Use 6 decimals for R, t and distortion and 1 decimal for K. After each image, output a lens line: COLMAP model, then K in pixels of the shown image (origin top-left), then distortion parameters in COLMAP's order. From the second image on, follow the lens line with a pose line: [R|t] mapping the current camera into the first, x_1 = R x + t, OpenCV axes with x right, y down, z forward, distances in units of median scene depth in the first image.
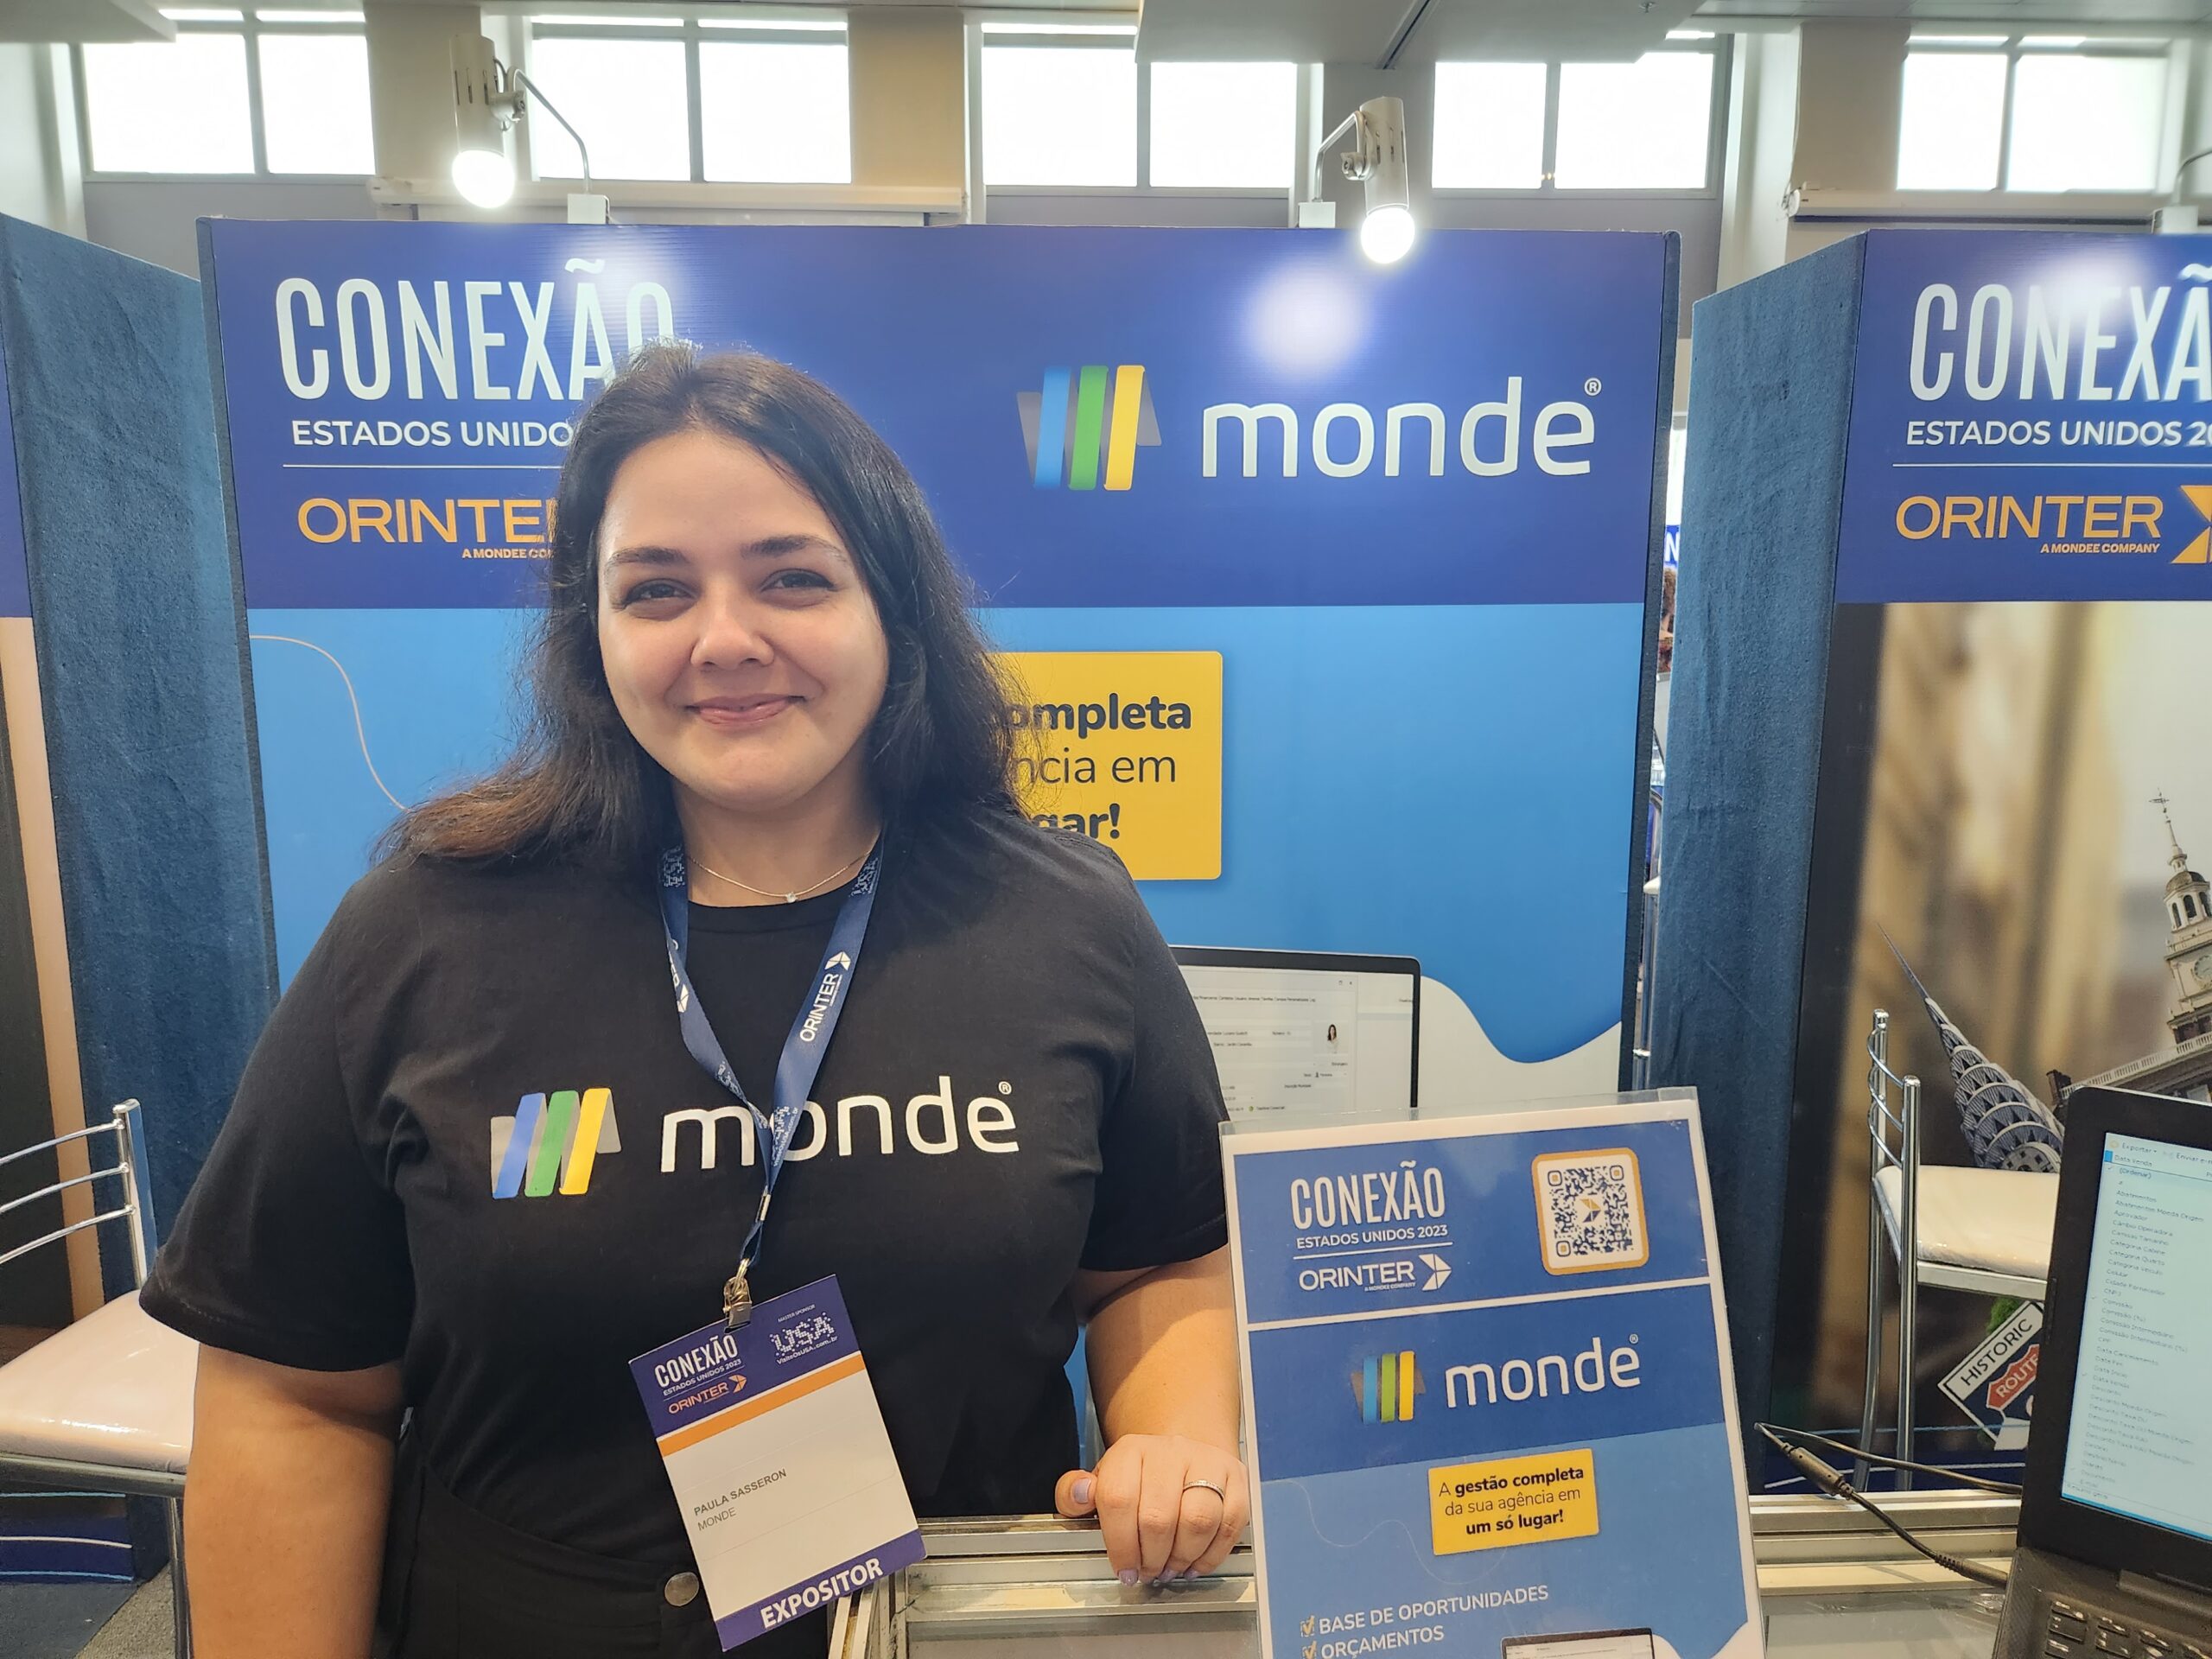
lens RADIAL K [[1476.7, 0, 1052.3], [0, 1476.7, 859.2], [0, 0, 1]] dist [0.056964, -0.043257]
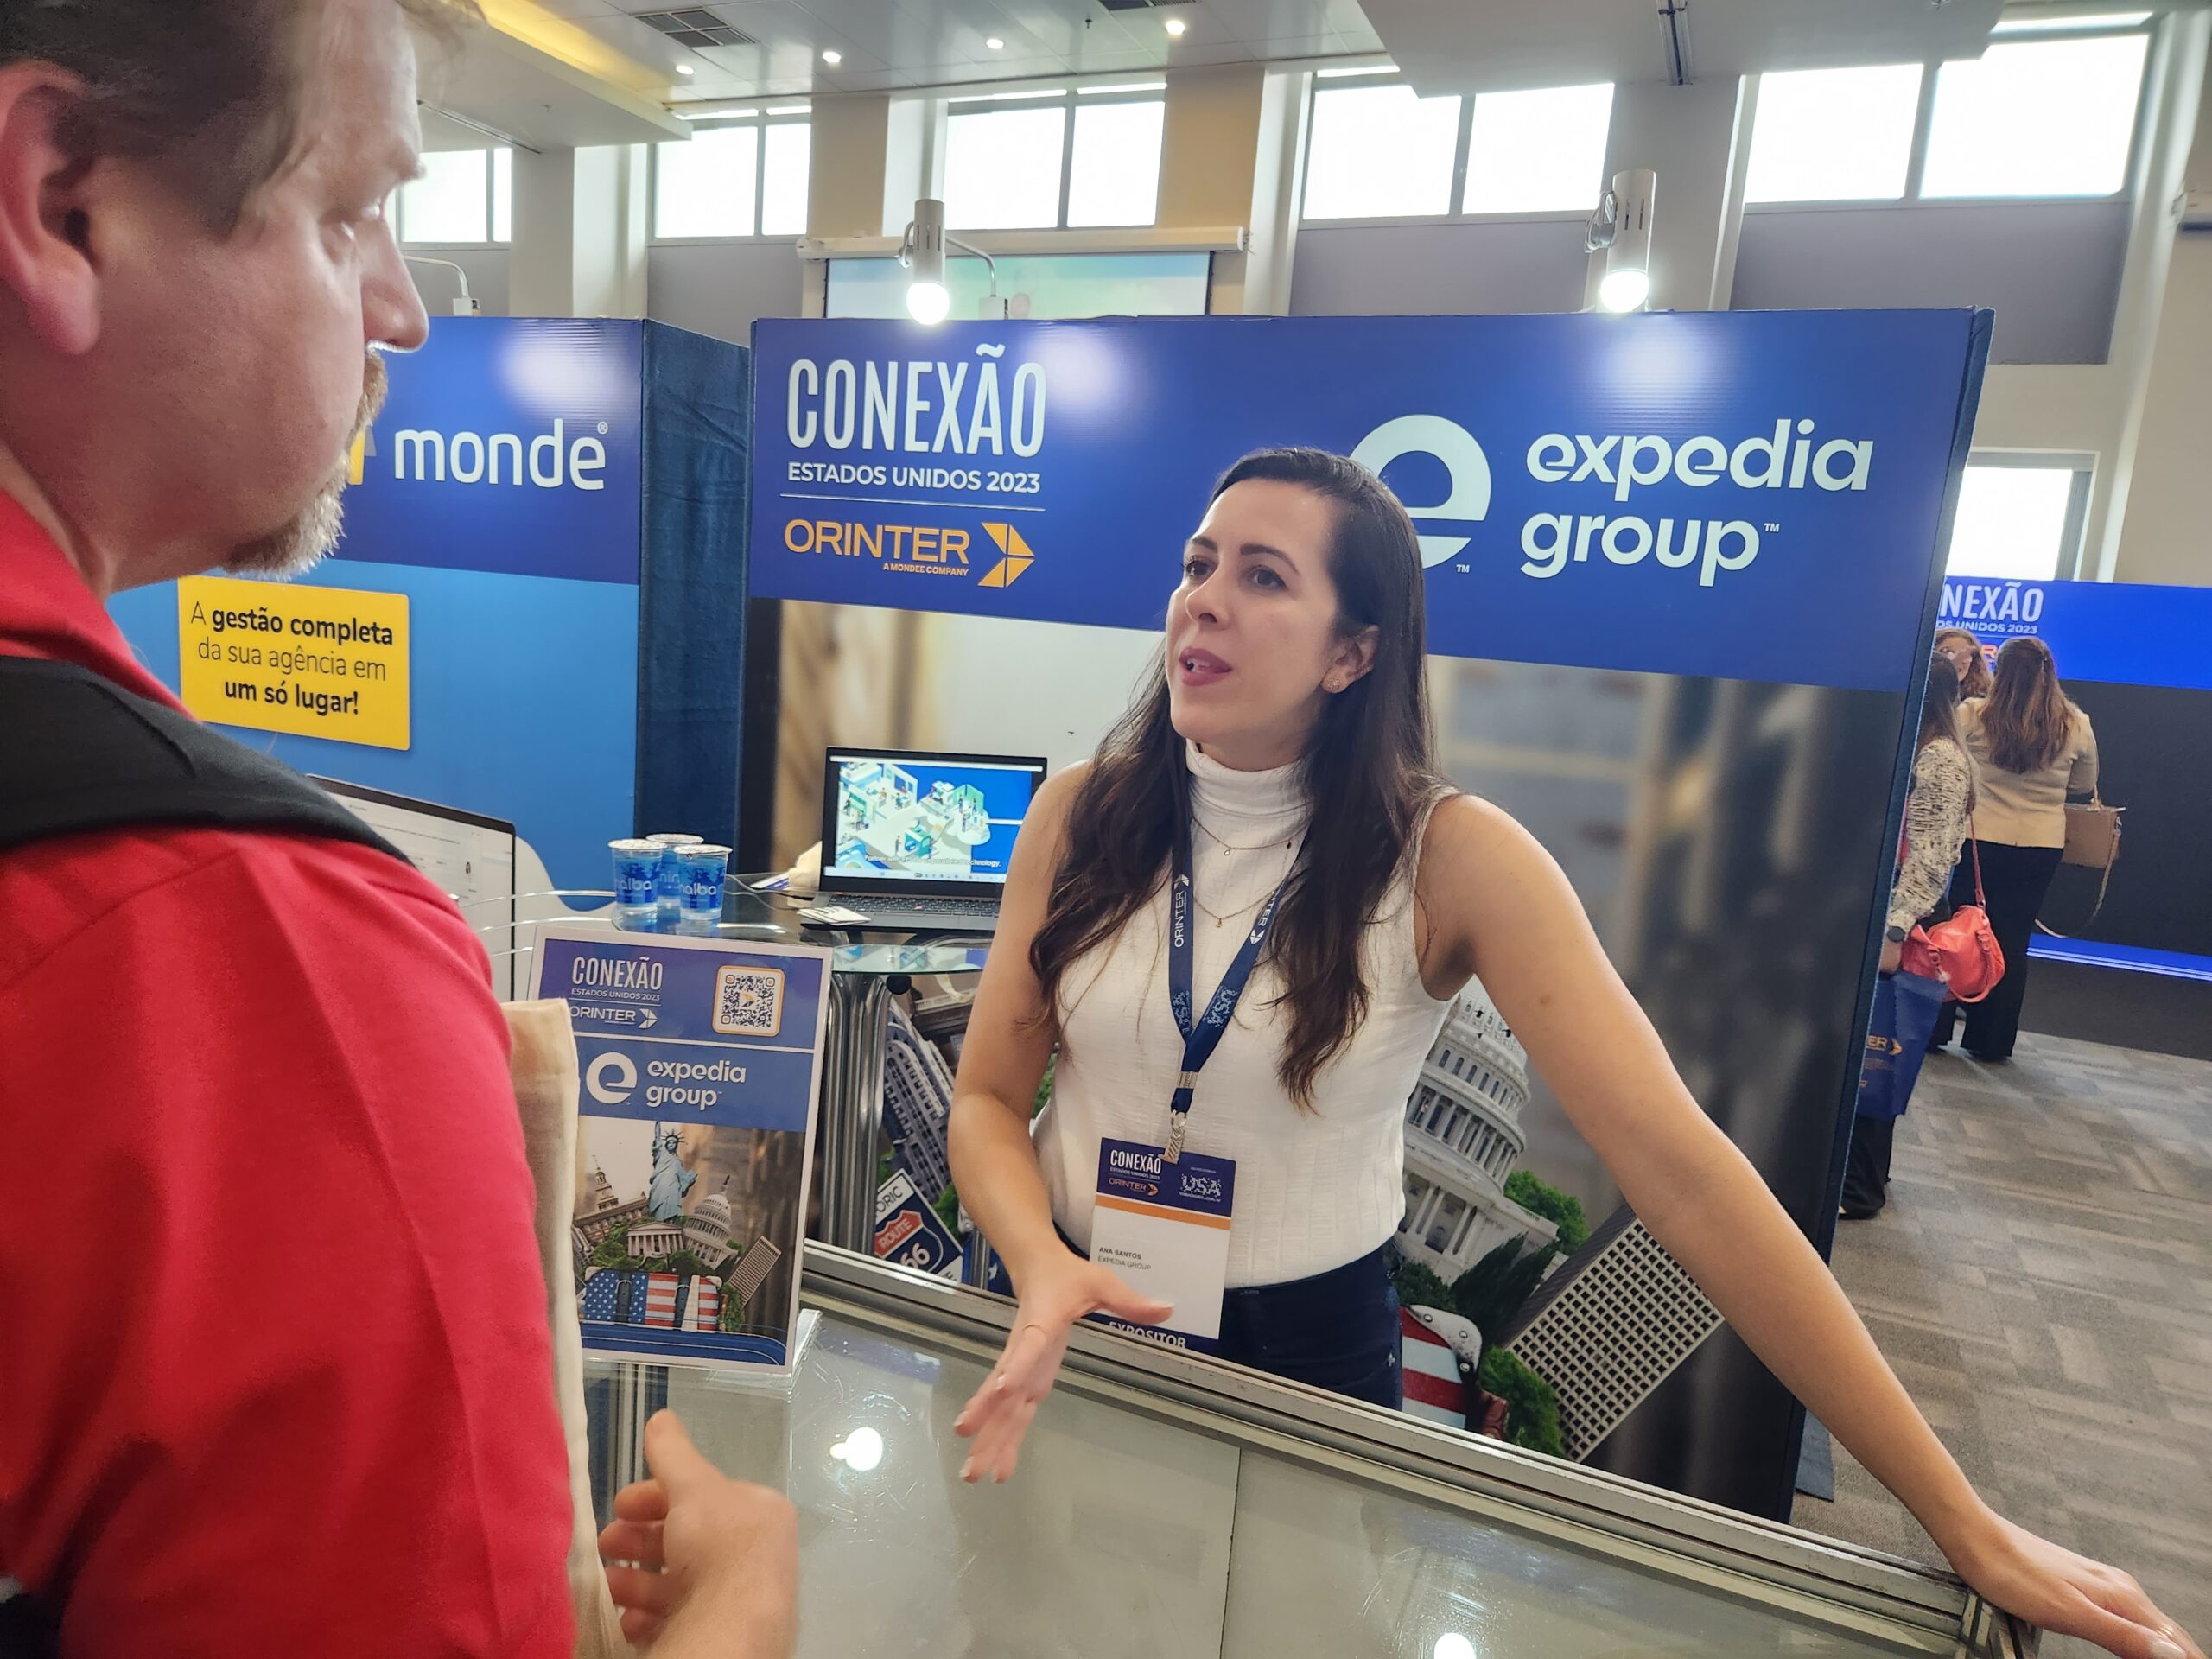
lens RADIAL K [[1476.7, 0, 1106.2], [0, 1476.7, 863.0], [0, 0, 1]] dist [0.056964, -0.043257]
pose [[0.894419, 0.145946, -0.422746, 1.406067], [-0.147382, 0.988640, 0.029489, -0.022251], [0.422248, 0.035930, 0.905768, -0.053442]]
